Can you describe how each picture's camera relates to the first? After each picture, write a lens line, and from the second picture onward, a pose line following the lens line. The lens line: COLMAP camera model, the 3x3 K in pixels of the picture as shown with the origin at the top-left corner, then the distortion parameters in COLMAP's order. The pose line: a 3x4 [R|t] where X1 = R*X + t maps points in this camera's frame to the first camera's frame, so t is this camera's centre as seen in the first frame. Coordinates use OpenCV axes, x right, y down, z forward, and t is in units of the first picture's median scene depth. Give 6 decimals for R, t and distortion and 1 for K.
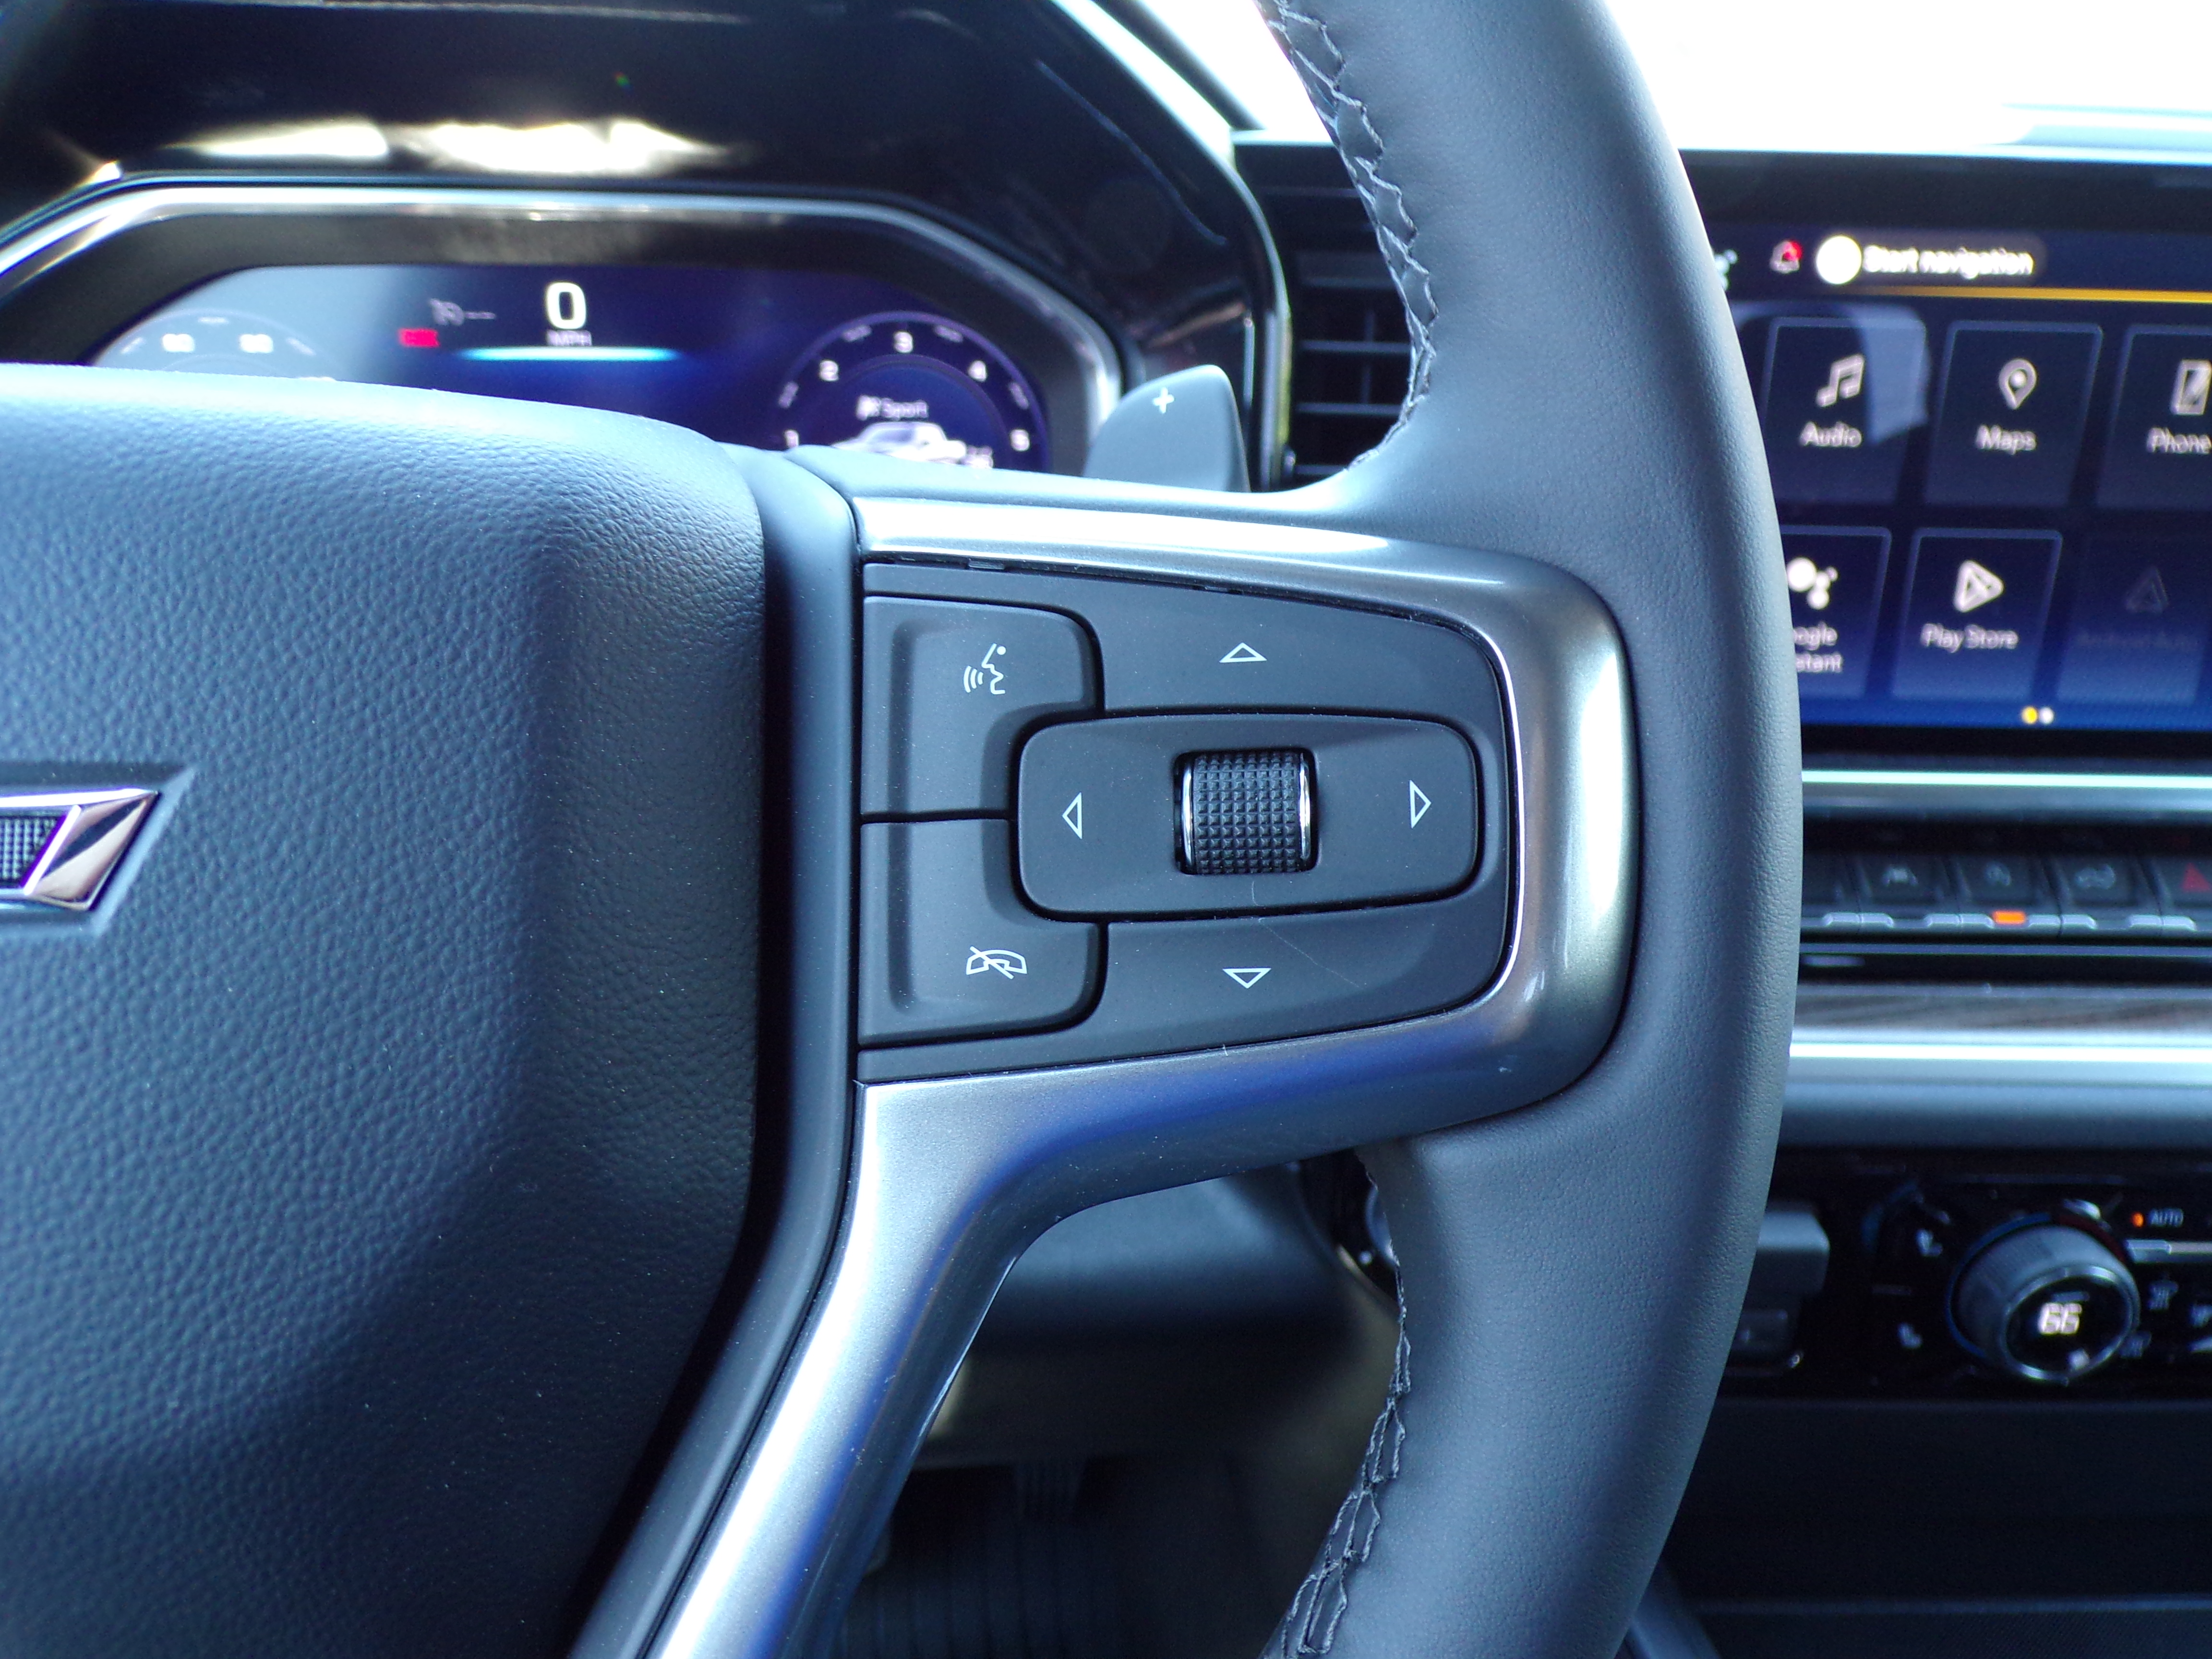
lens RADIAL K [[1522.4, 0, 1106.0], [0, 1522.4, 829.5], [0, 0, 1]] dist [0.011538, 0.007428]
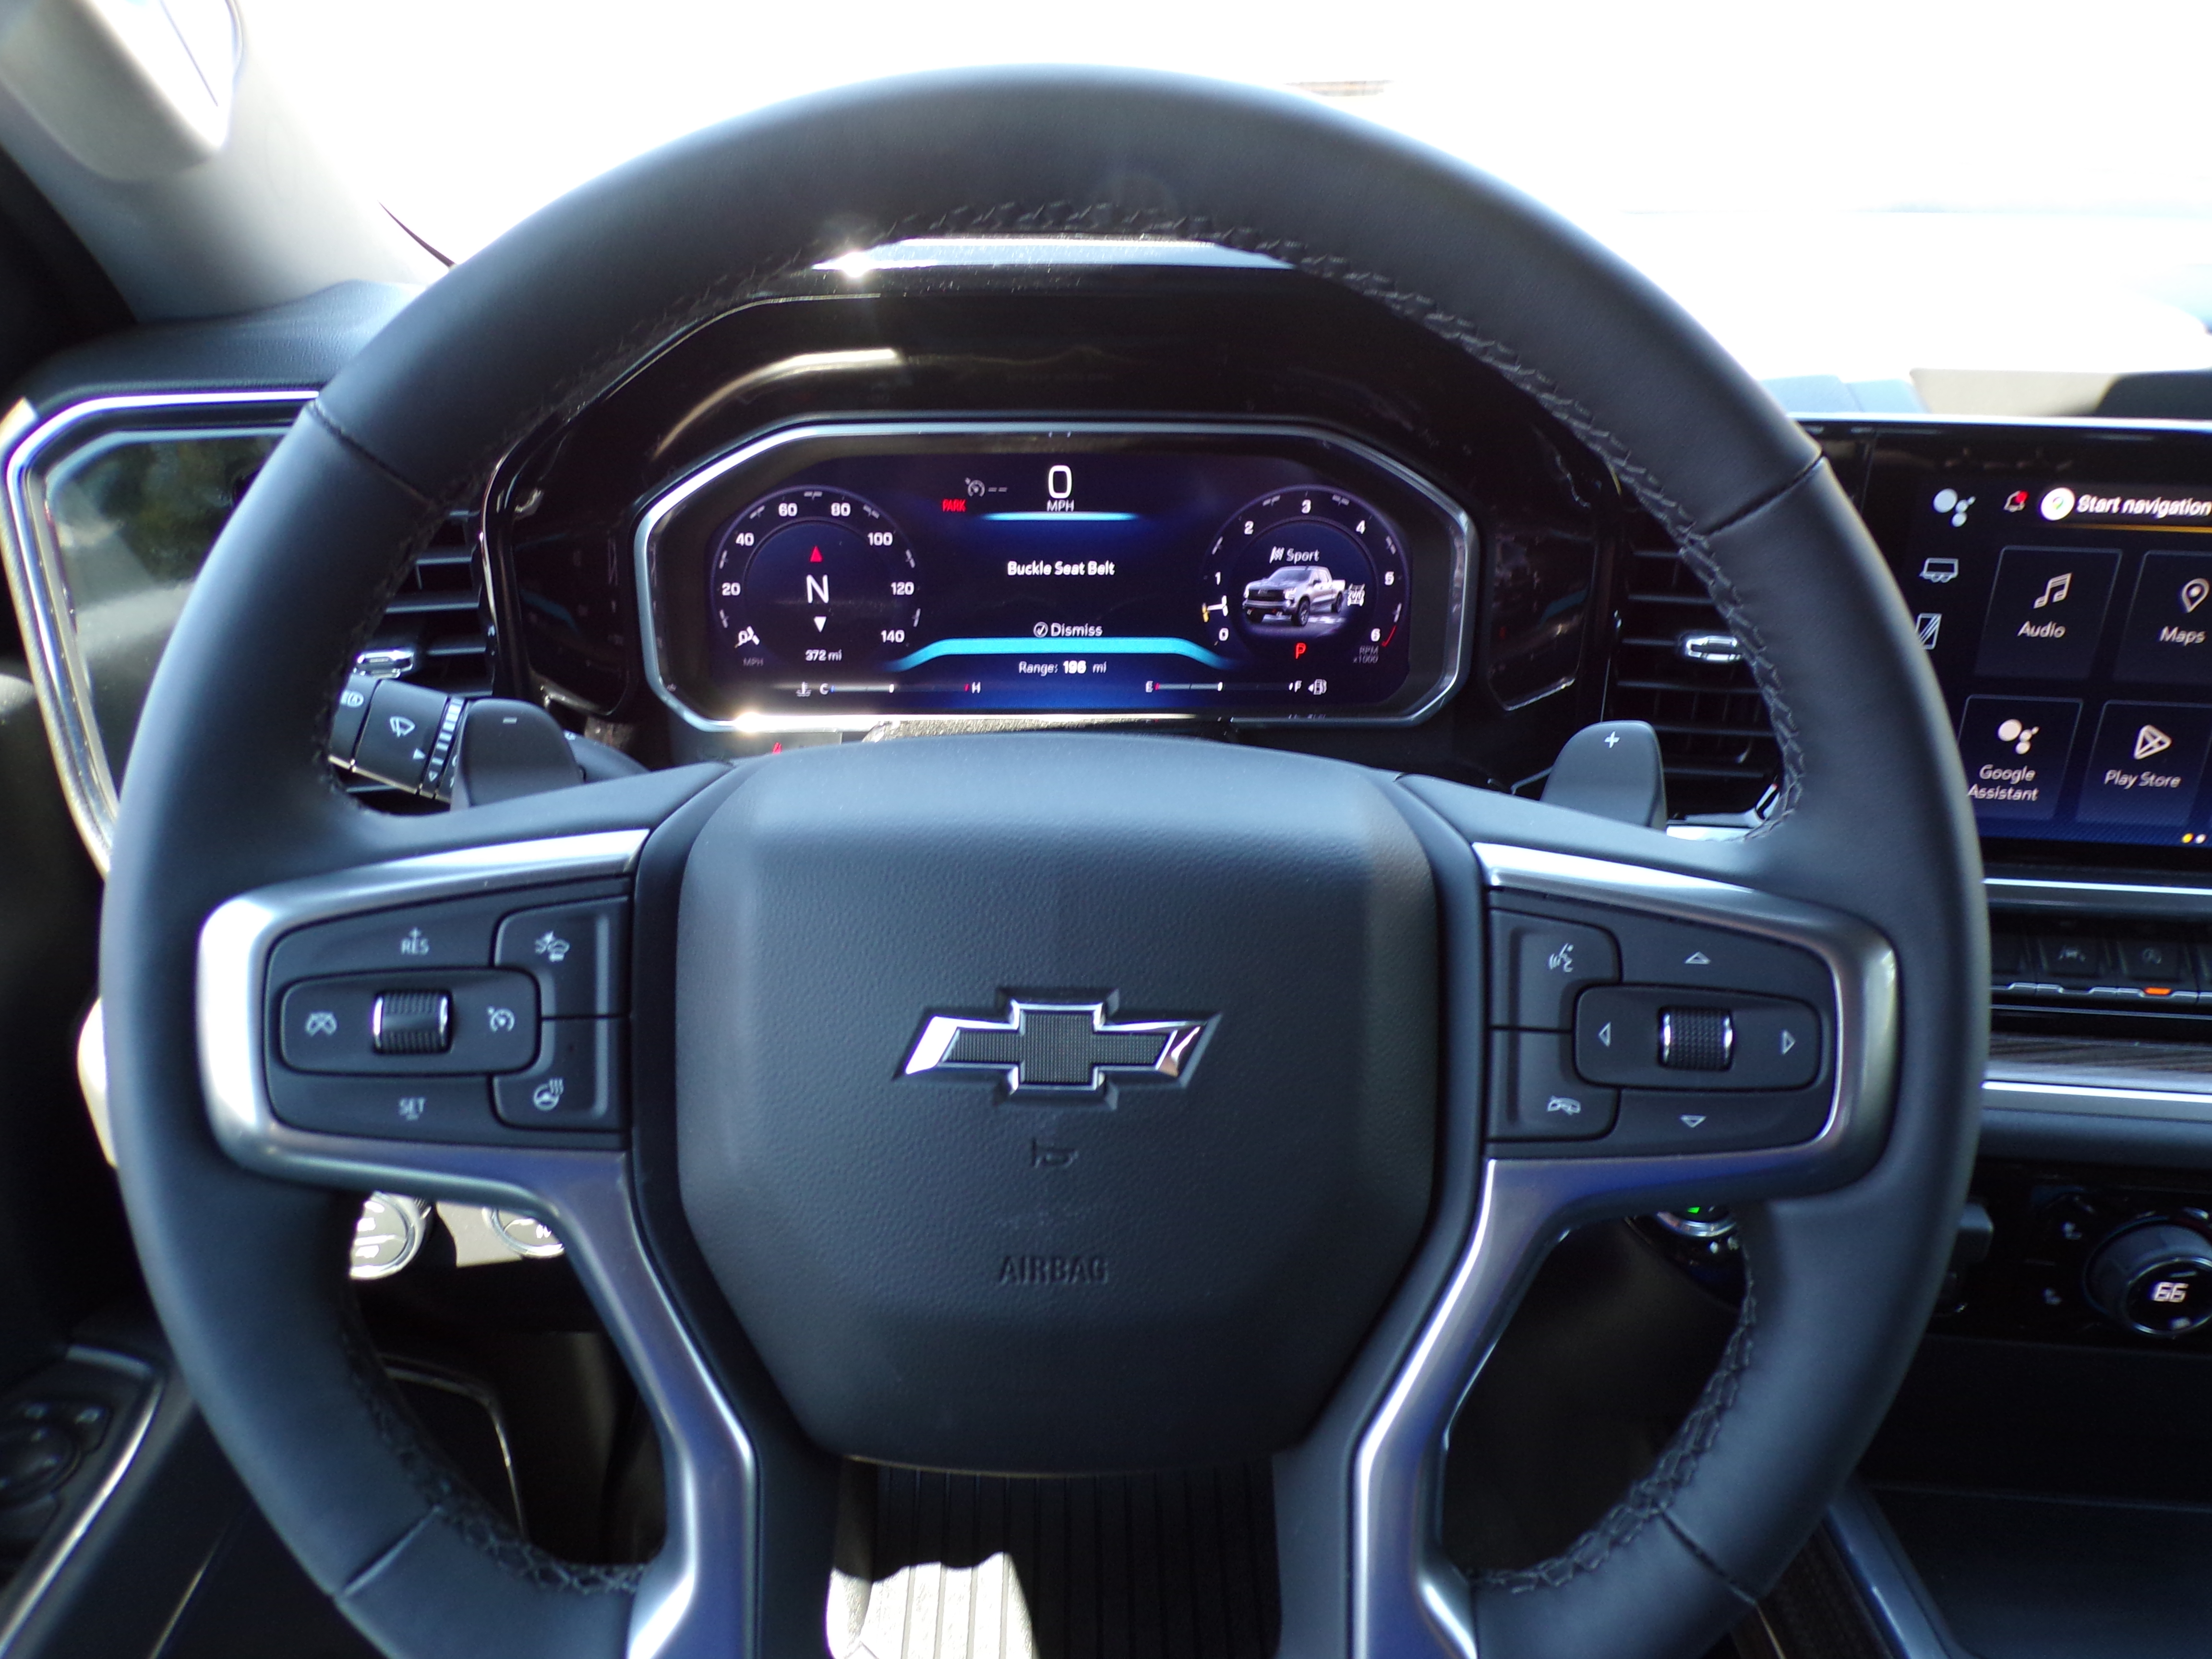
lens RADIAL K [[1560.6, 0, 1108.4], [0, 1560.6, 822.8], [0, 0, 1]] dist [0.020286, 0.001329]
pose [[0.995306, 0.038144, -0.088943, -0.390433], [-0.031286, 0.996520, 0.077264, -0.332209], [0.091581, -0.074119, 0.993035, -0.846609]]
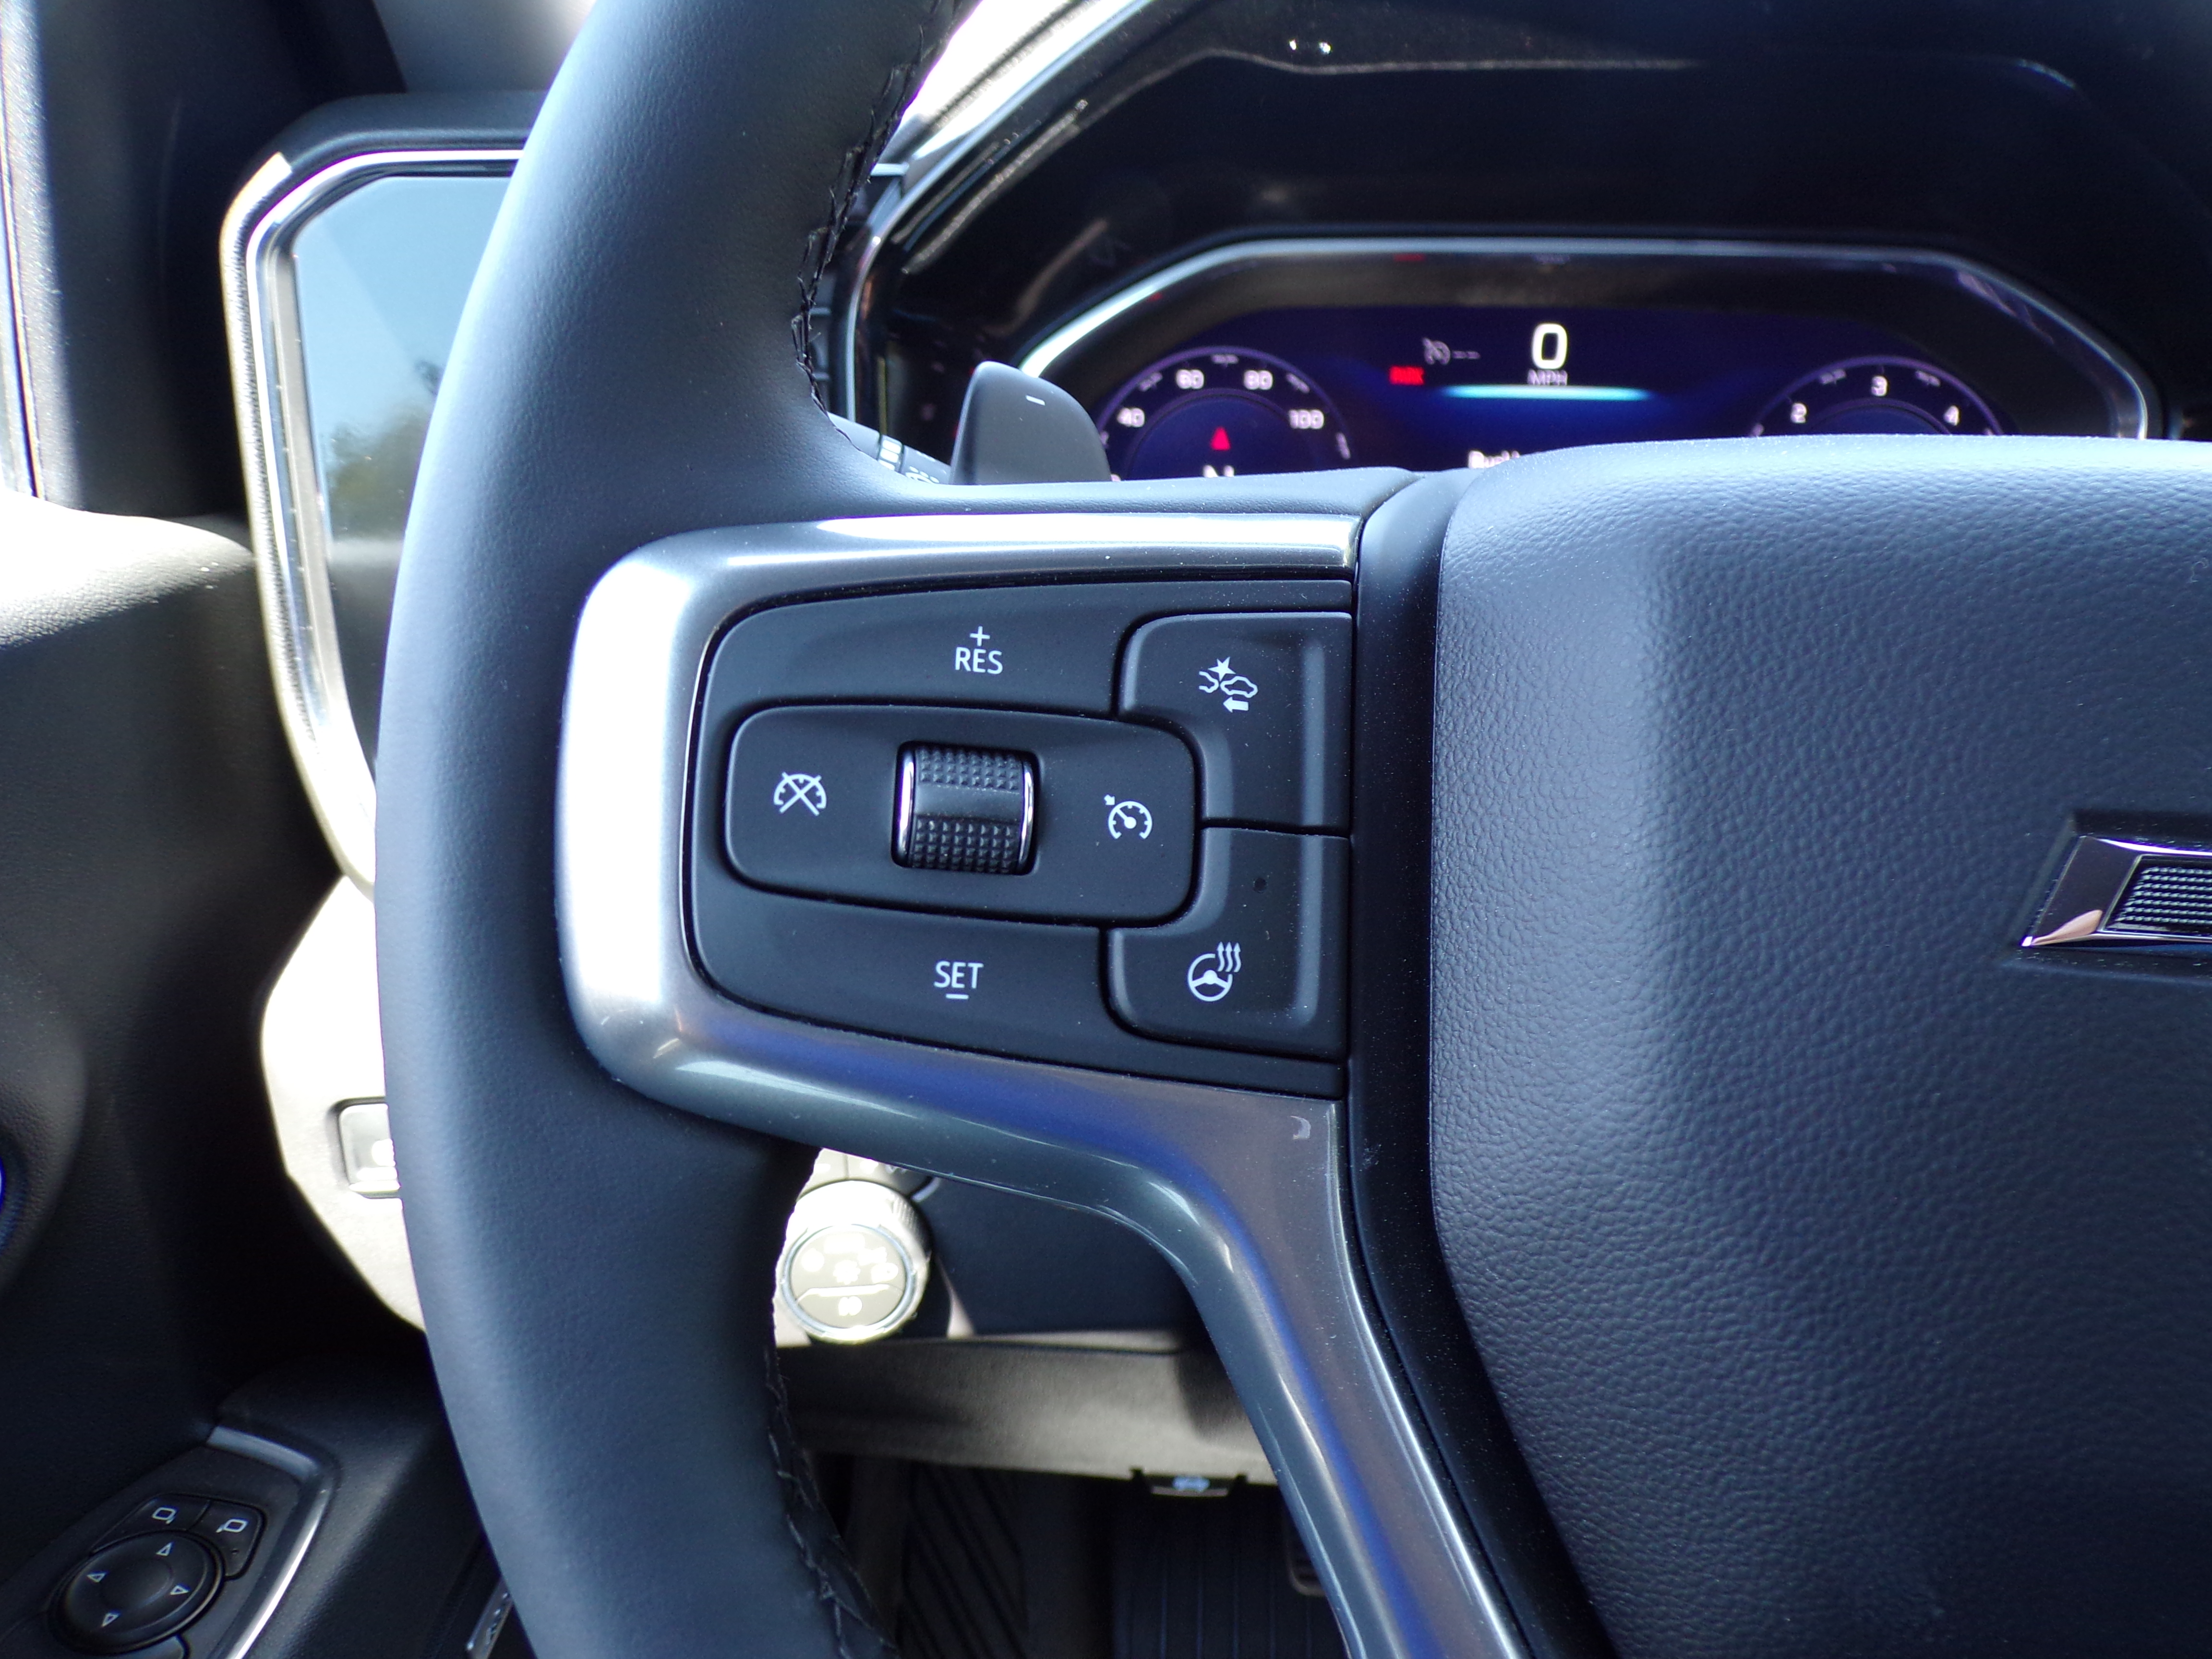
lens RADIAL K [[1522.4, 0, 1106.0], [0, 1522.4, 829.5], [0, 0, 1]] dist [0.011538, 0.007428]
pose [[0.984925, 0.066924, -0.159510, -1.017634], [-0.068699, 0.997622, -0.005633, 0.016085], [0.158754, 0.016506, 0.987180, -0.120574]]
